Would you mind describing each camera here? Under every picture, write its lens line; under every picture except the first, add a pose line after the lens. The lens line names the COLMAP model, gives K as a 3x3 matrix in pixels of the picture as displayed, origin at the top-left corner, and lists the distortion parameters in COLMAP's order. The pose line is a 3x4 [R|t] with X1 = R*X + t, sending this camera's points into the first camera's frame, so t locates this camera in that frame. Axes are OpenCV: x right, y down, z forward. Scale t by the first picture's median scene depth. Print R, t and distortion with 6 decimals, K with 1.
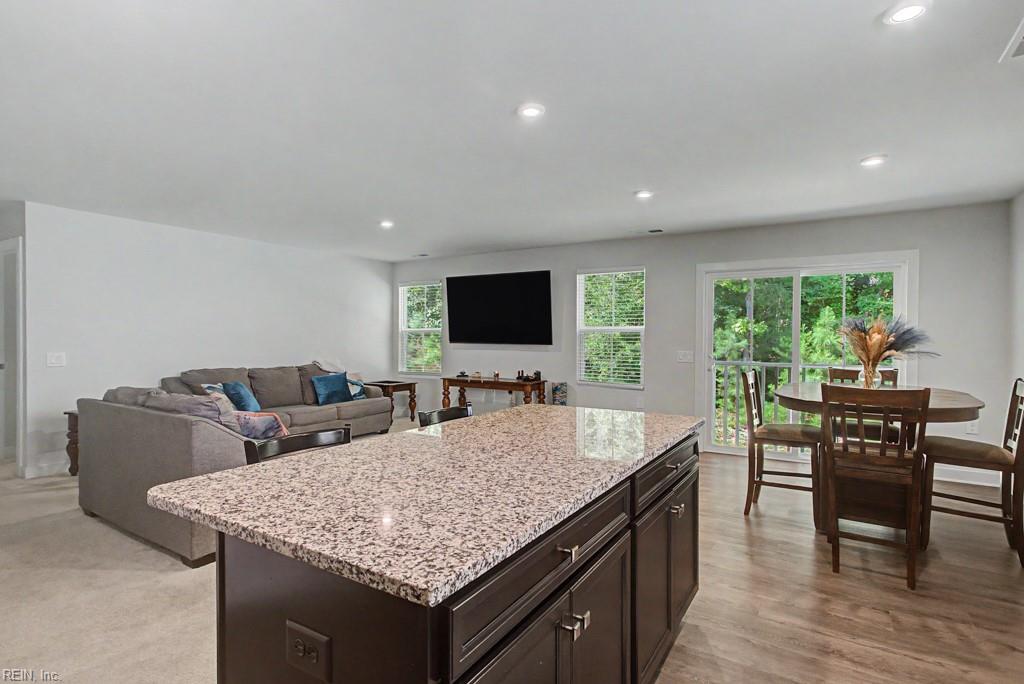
lens RADIAL K [[492.3, 0, 512.0], [0, 492.3, 342.0], [0, 0, 1]] dist [0.000731, -0.000024]
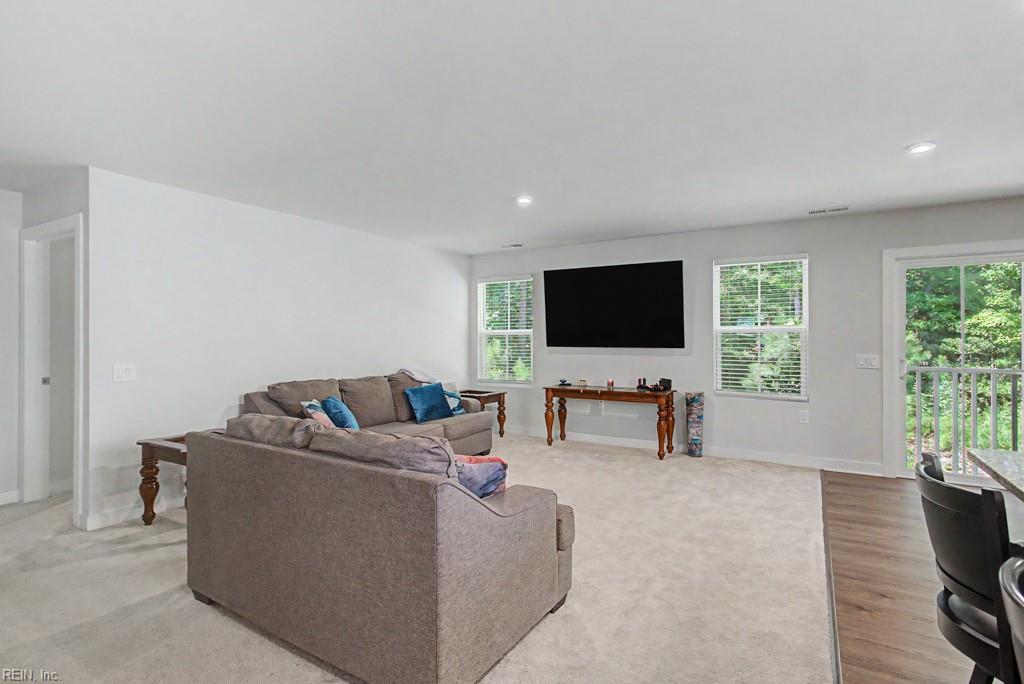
lens RADIAL K [[489.5, 0, 511.0], [0, 489.5, 337.4], [0, 0, 1]] dist [-0.003584, 0.000005]
pose [[0.999957, -0.007088, 0.006007, -0.222621], [0.007160, 0.999901, -0.012104, -0.004518], [-0.005921, 0.012147, 0.999909, 0.159089]]
